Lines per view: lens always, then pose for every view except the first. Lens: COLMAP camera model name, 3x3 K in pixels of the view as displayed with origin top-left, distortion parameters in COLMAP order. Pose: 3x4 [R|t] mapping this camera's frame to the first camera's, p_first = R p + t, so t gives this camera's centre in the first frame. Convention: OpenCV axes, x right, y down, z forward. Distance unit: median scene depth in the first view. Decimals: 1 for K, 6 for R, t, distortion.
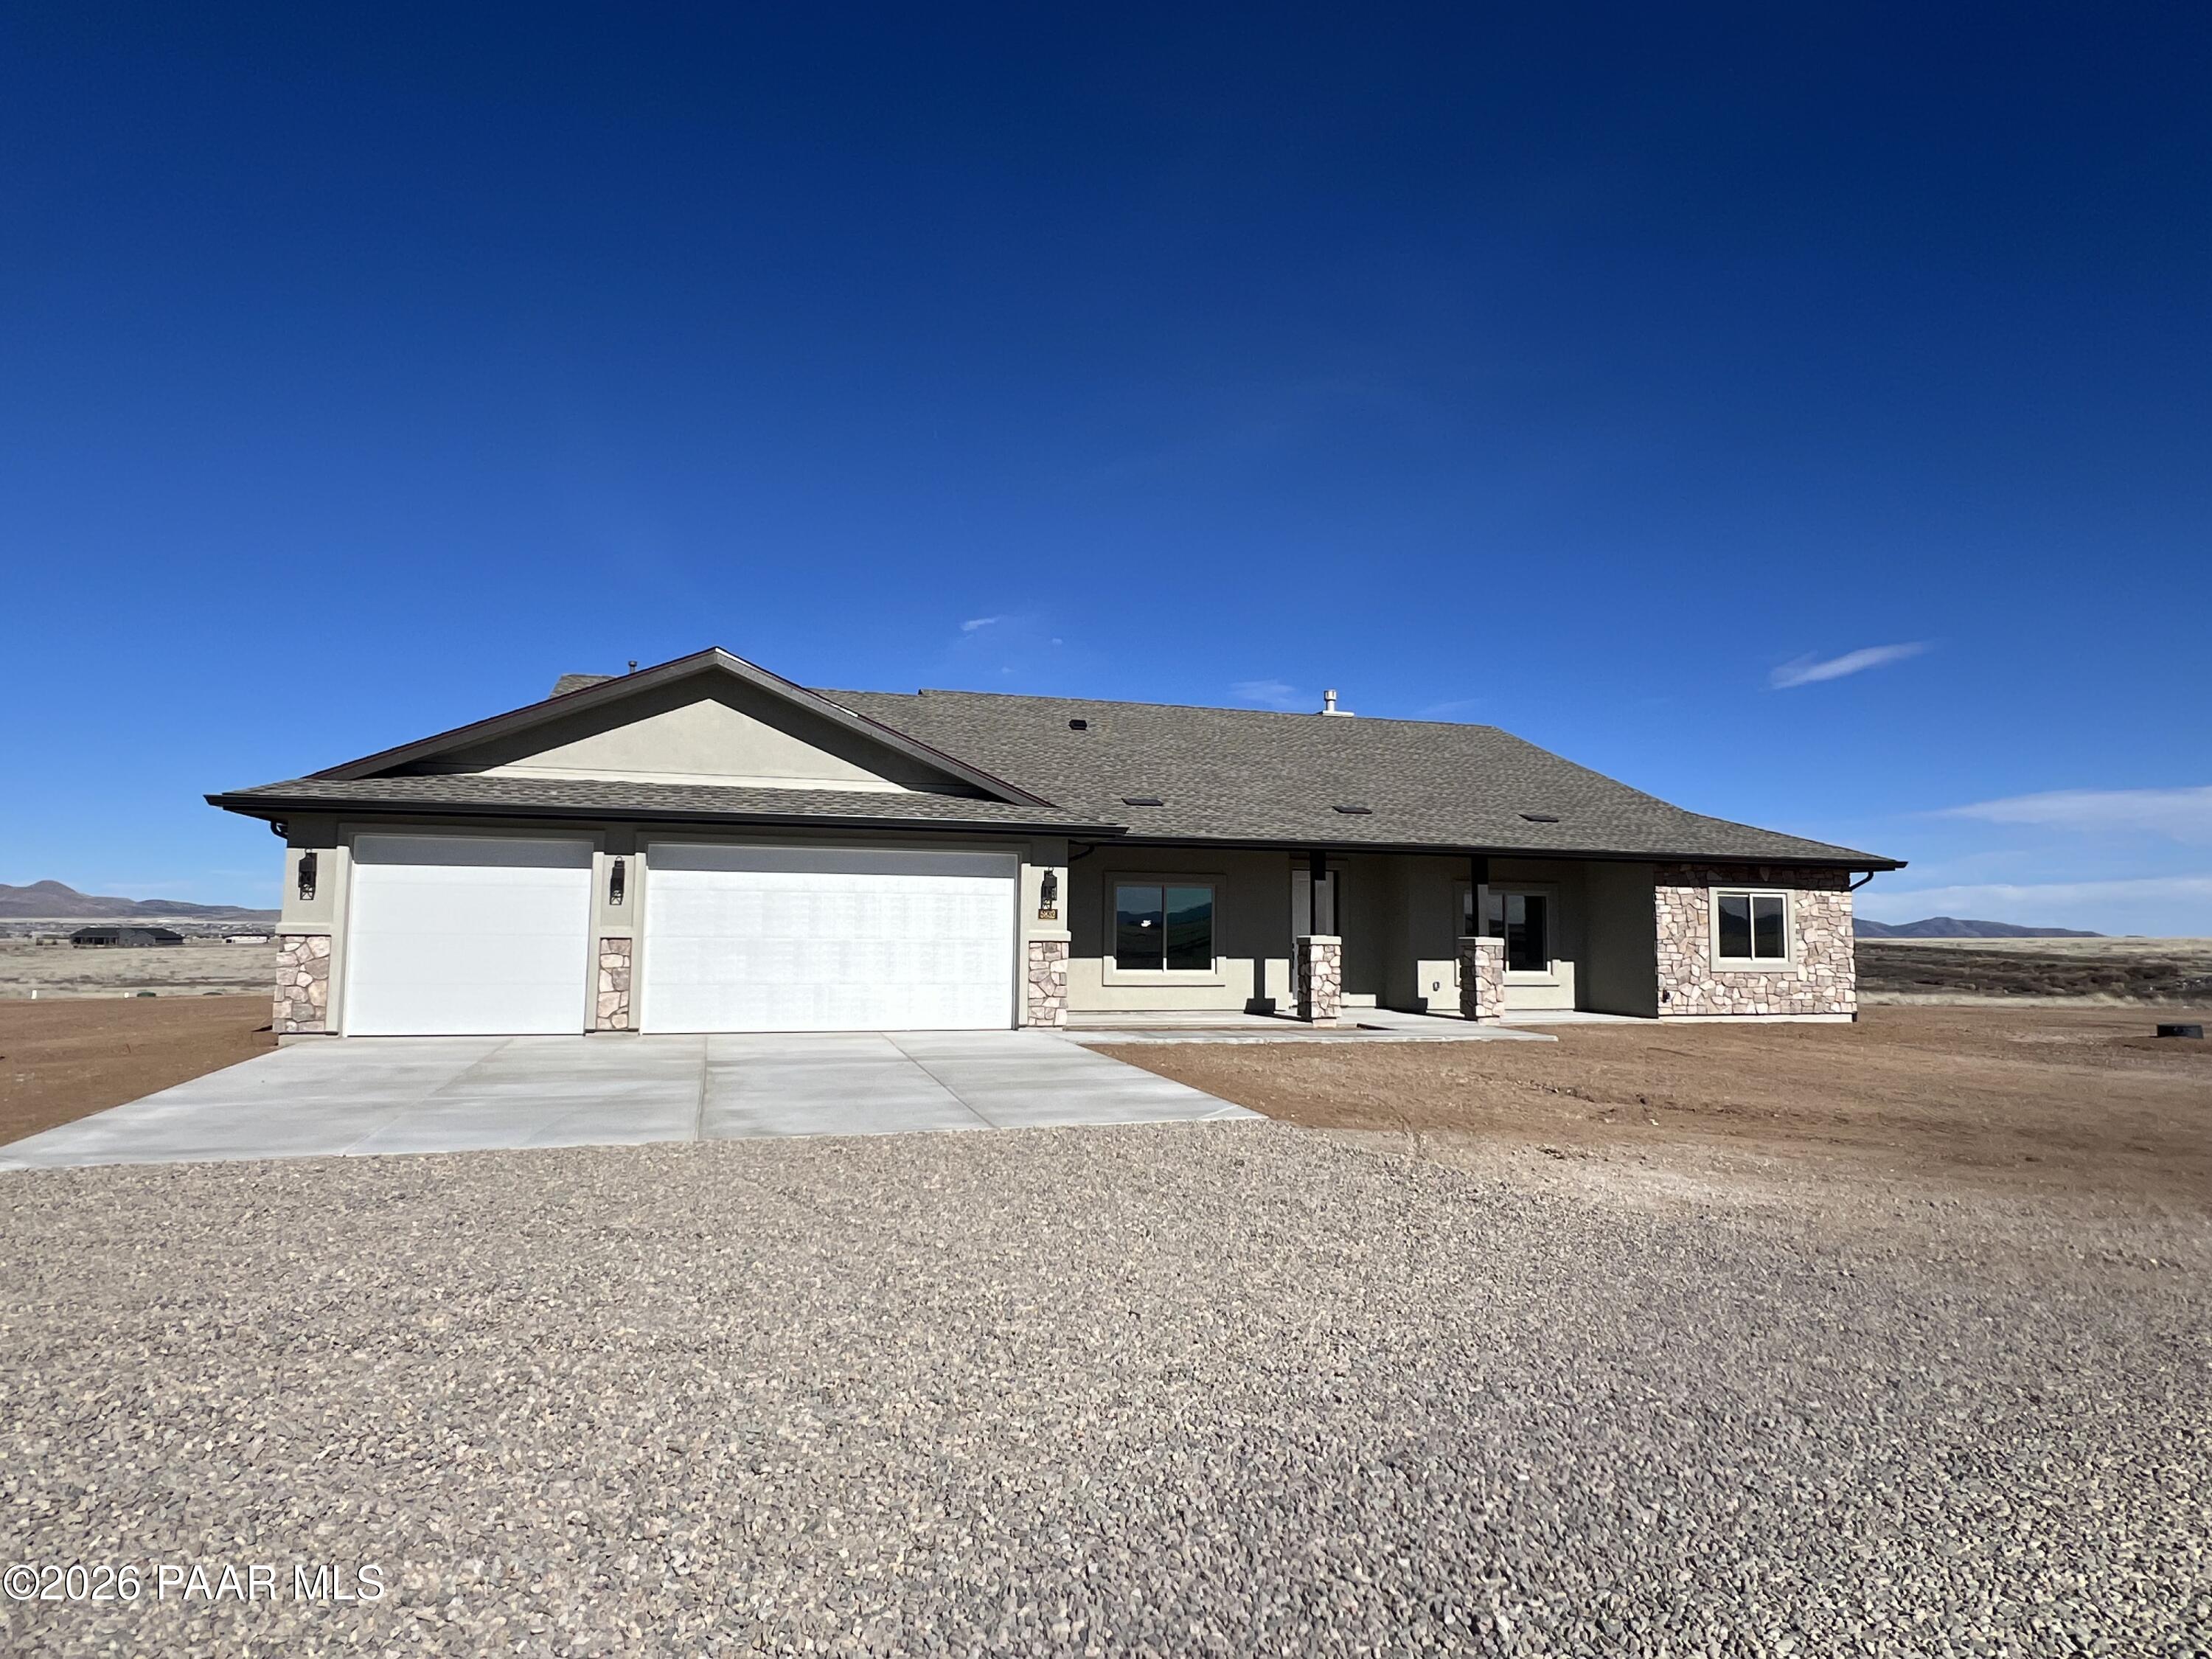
lens RADIAL K [[1281.7, 0, 1090.5], [0, 1281.7, 836.7], [0, 0, 1]] dist [0.029056, 0.000155]
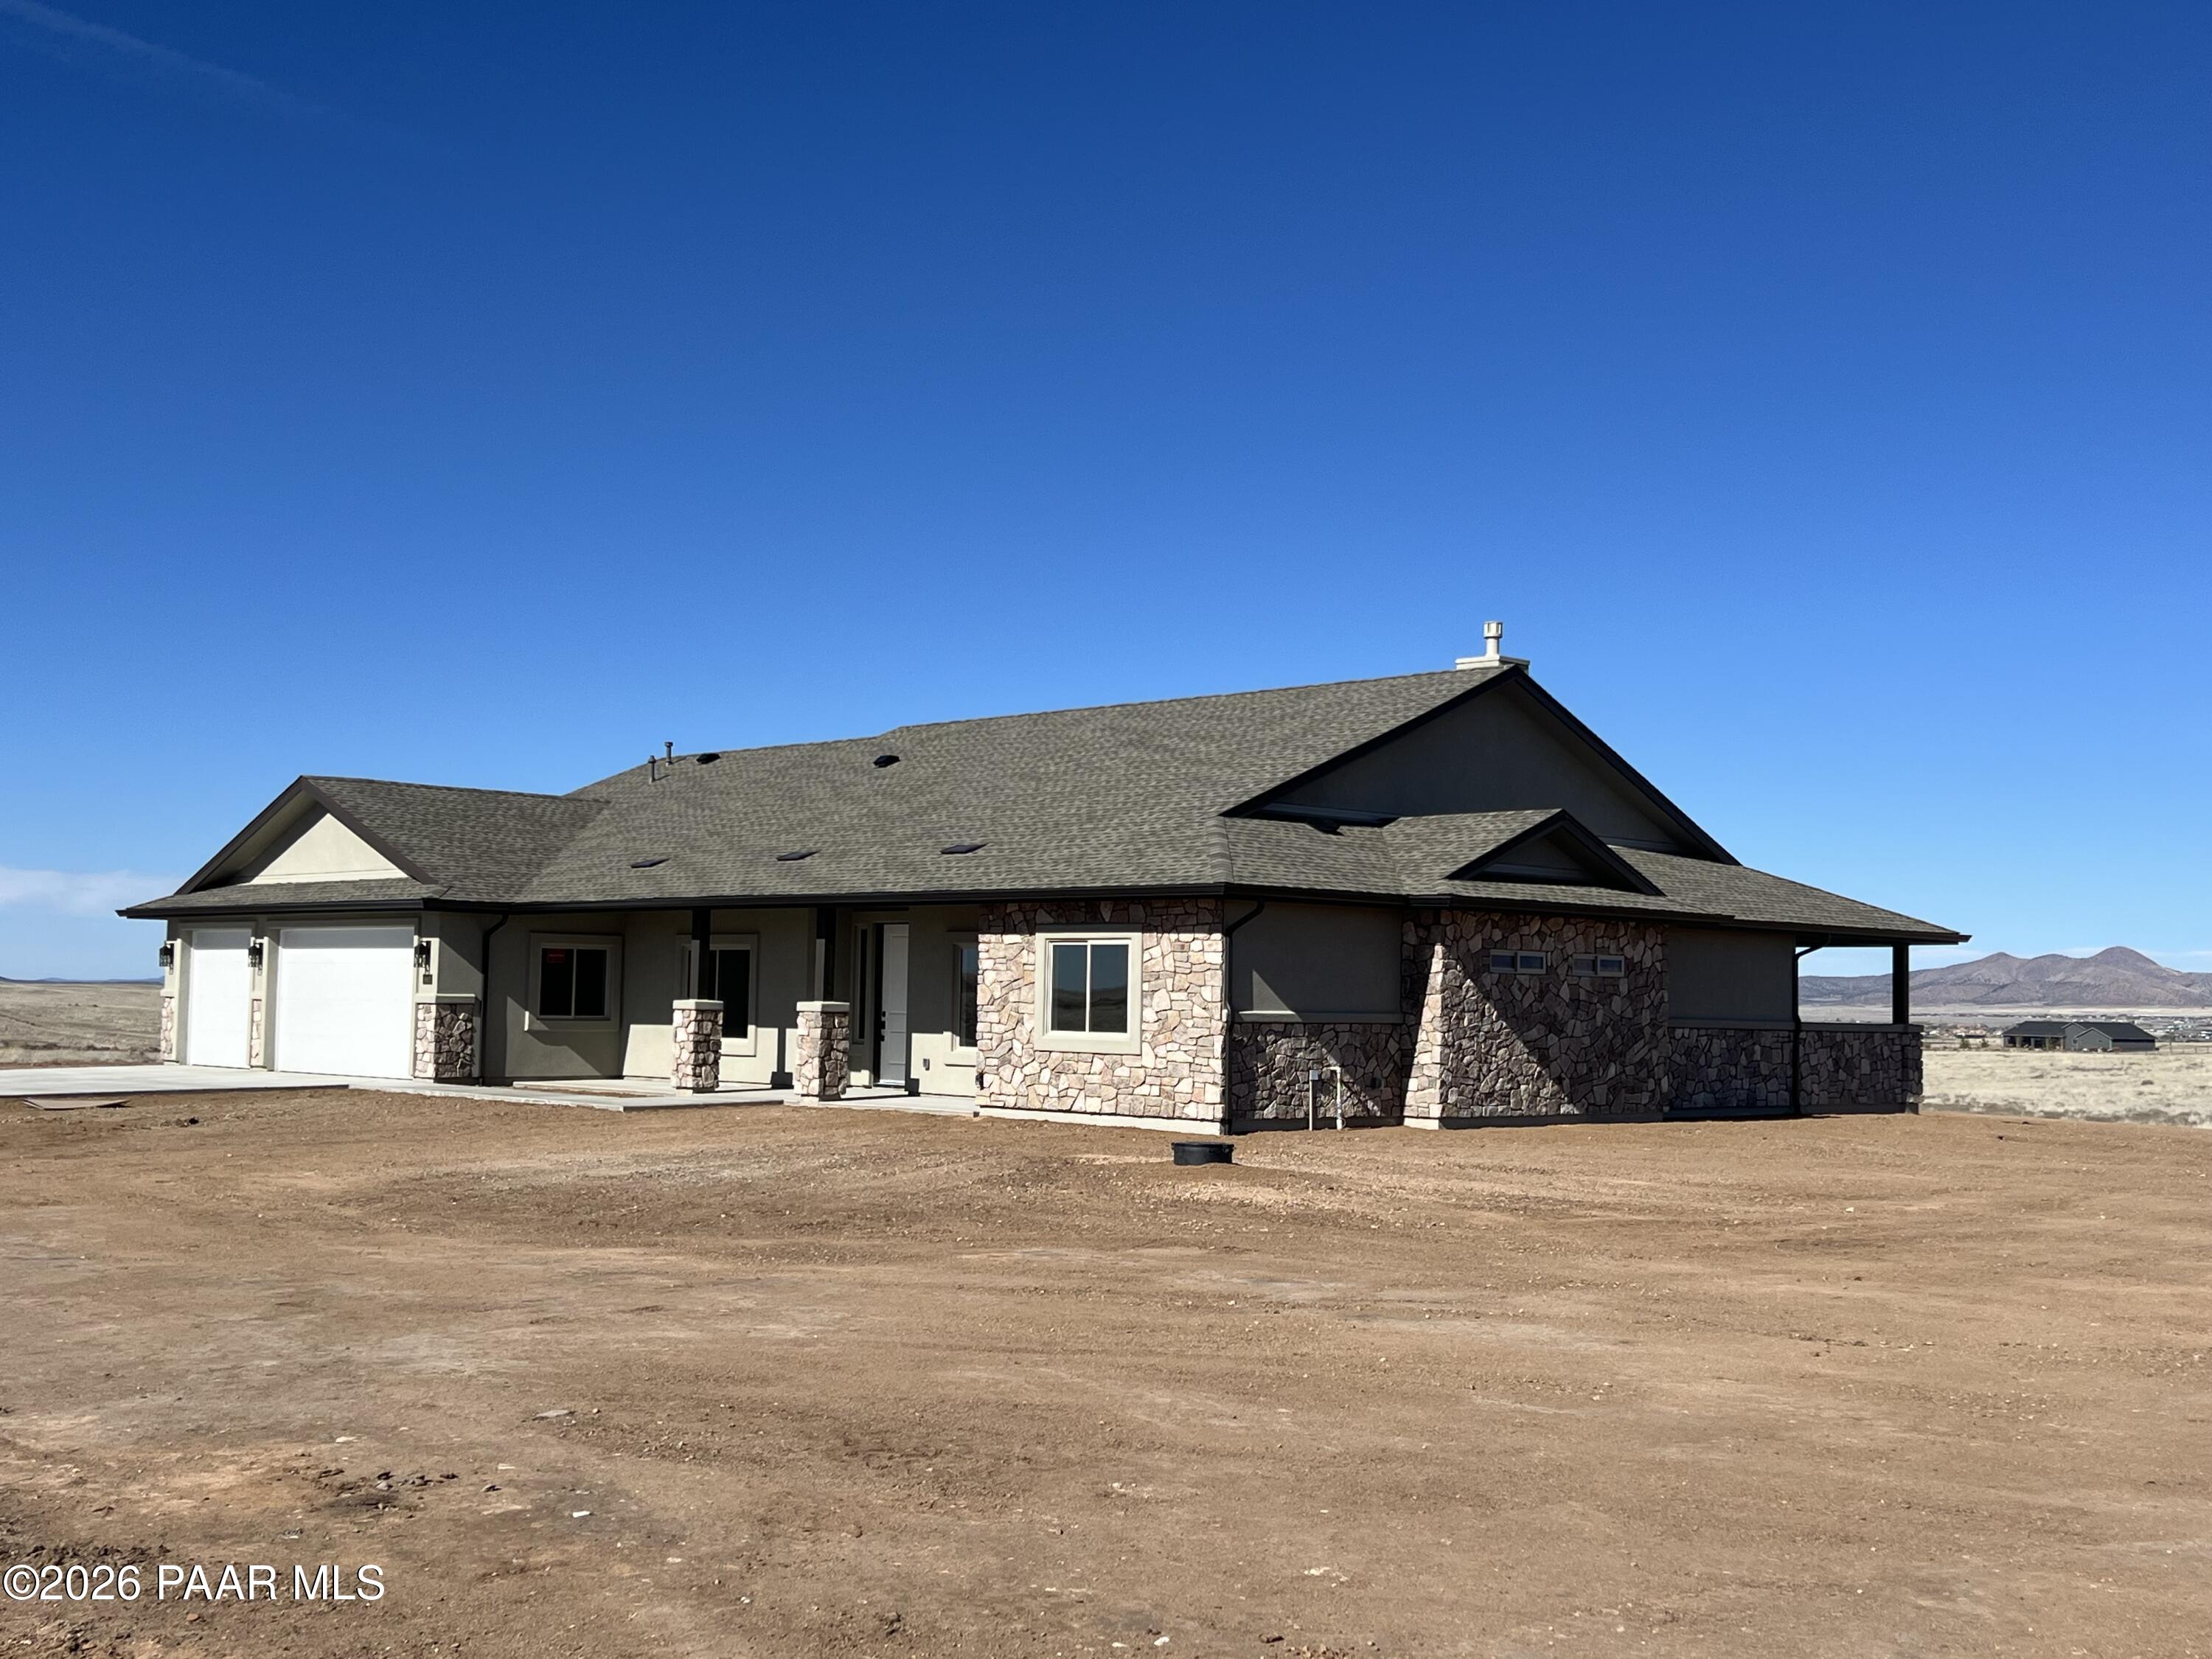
lens RADIAL K [[2441.3, 0, 1105.8], [0, 2441.3, 827.8], [0, 0, 1]] dist [0.130845, 0.000000]
pose [[0.477009, -0.062310, -0.876687, 1.722545], [0.053578, 0.997690, -0.041758, 0.040095], [0.877264, -0.027052, 0.479246, 0.385245]]
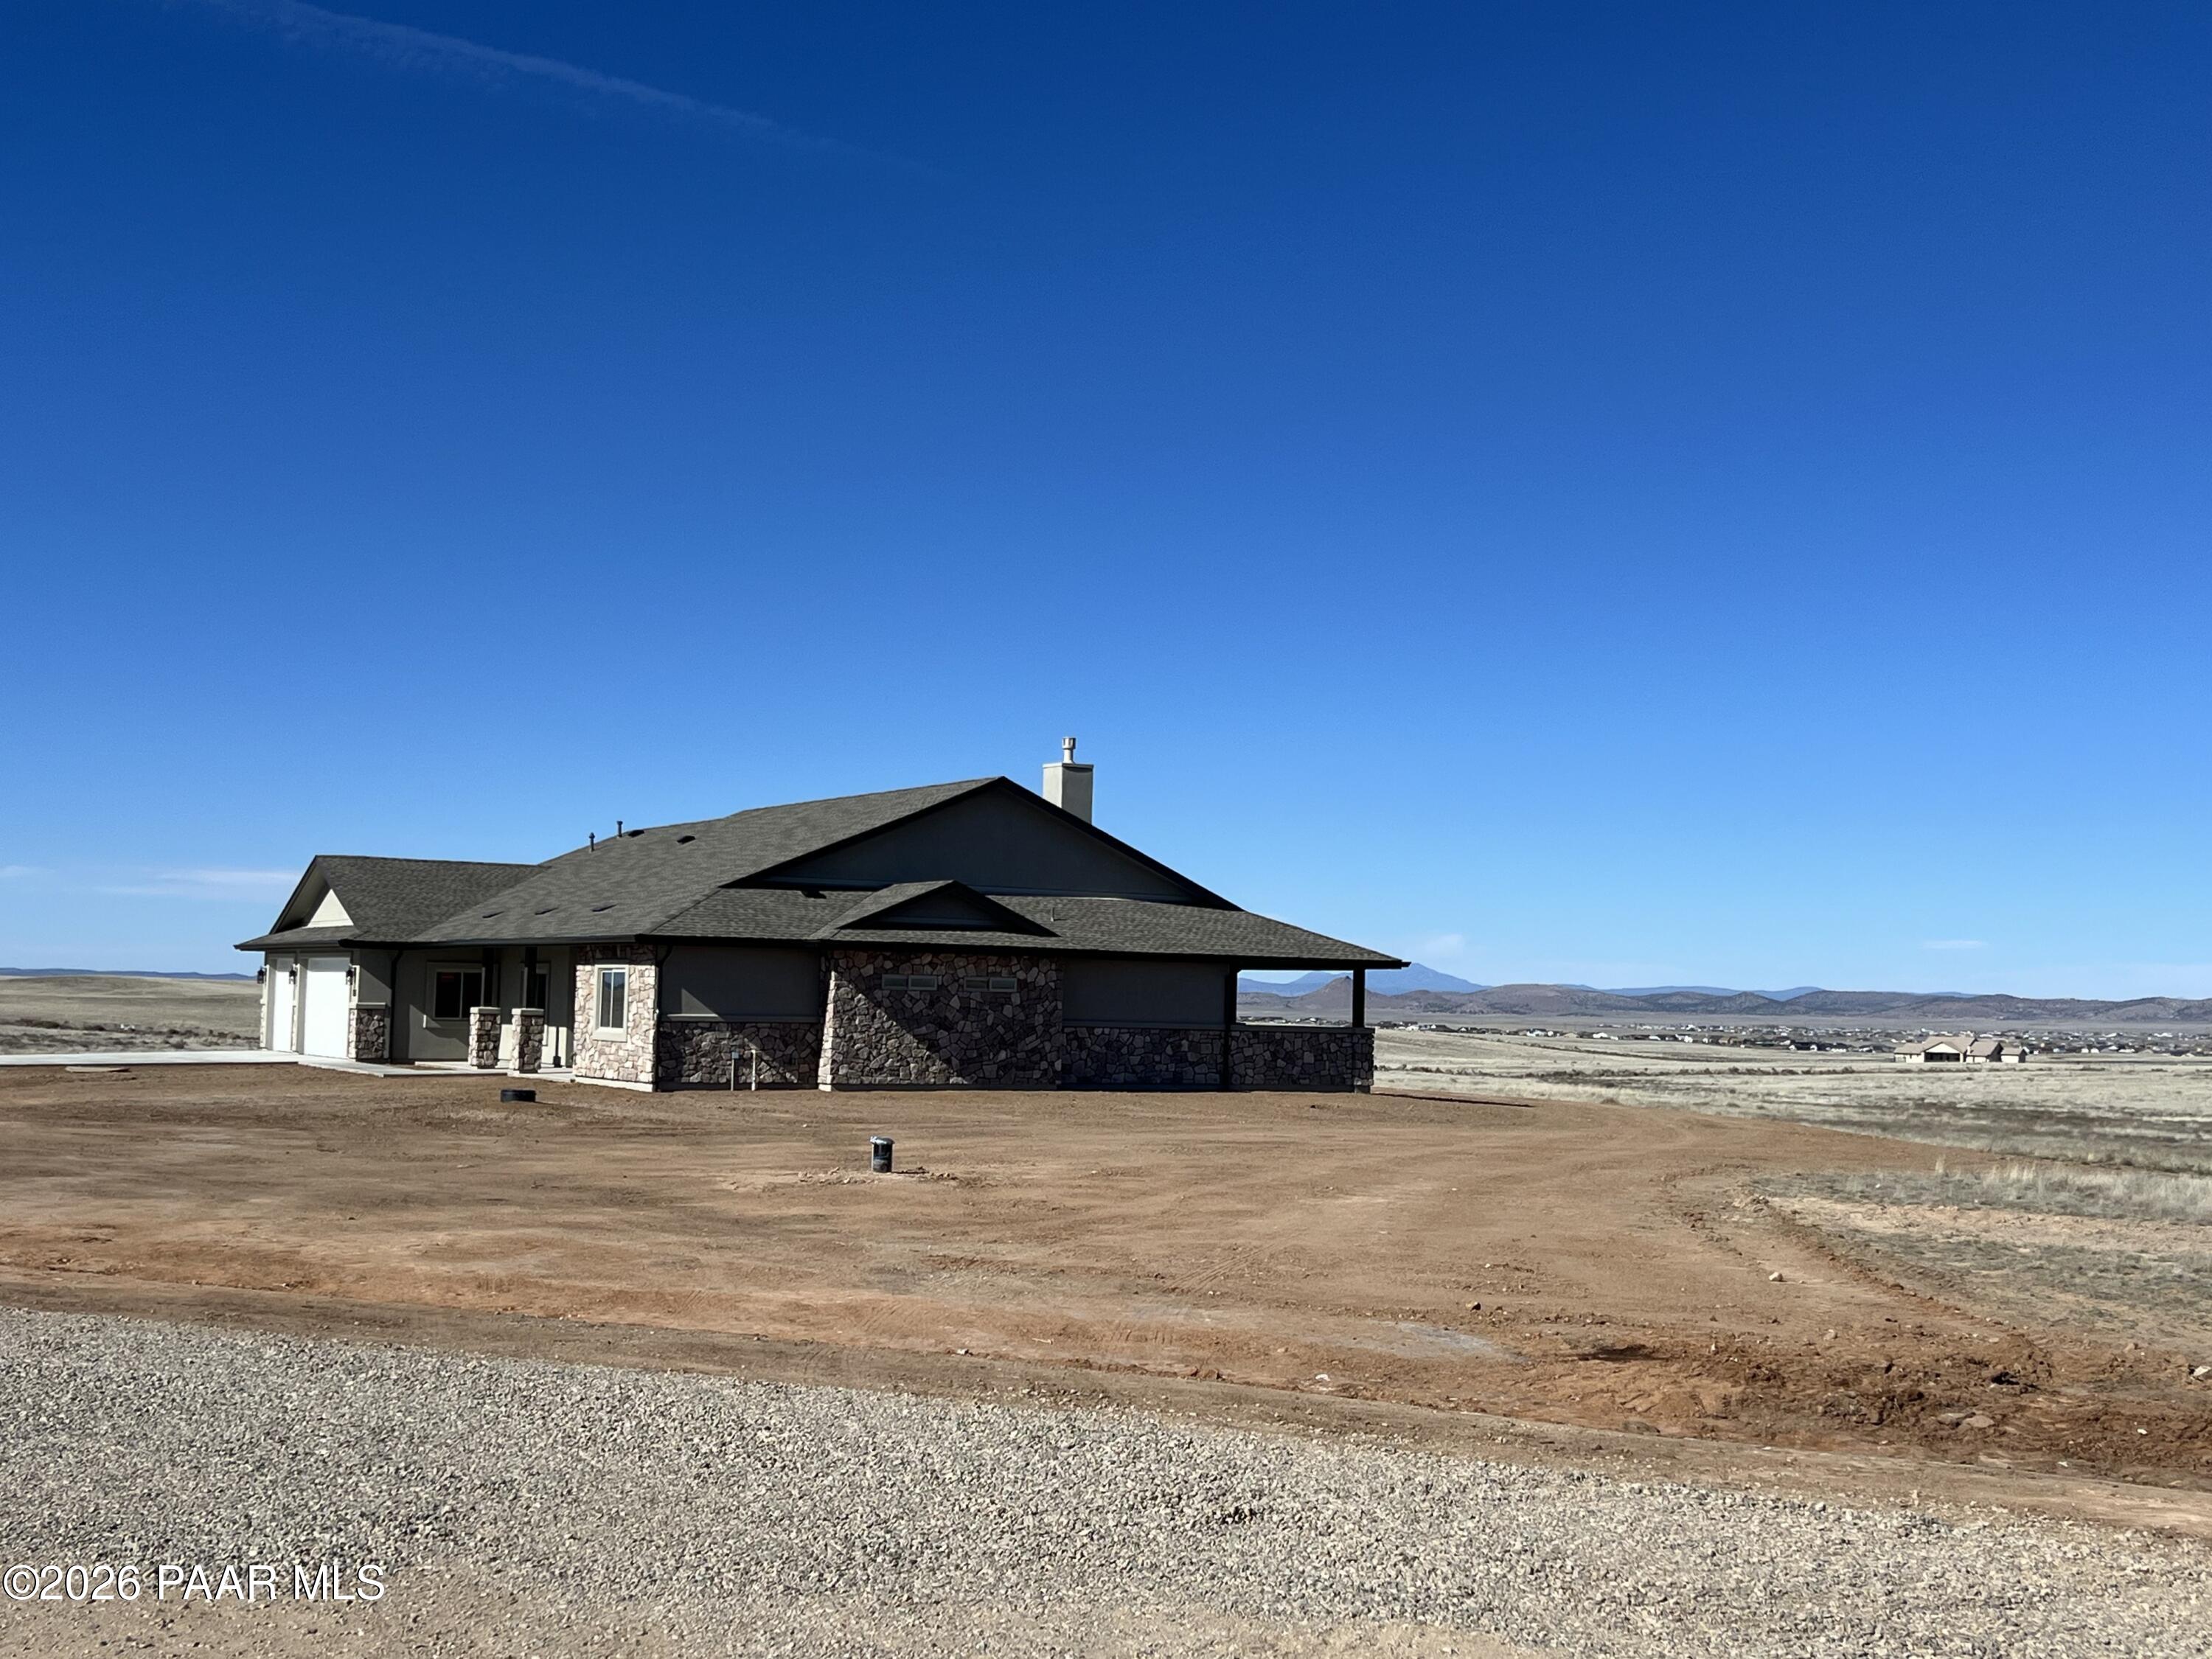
lens RADIAL K [[2441.3, 0, 1101.0], [0, 2441.3, 836.1], [0, 0, 1]] dist [0.130845, 0.000000]
pose [[0.254516, -0.069065, -0.964599, 2.705976], [0.053563, 0.996922, -0.057246, 0.075016], [0.965584, -0.037096, 0.257432, 0.889790]]
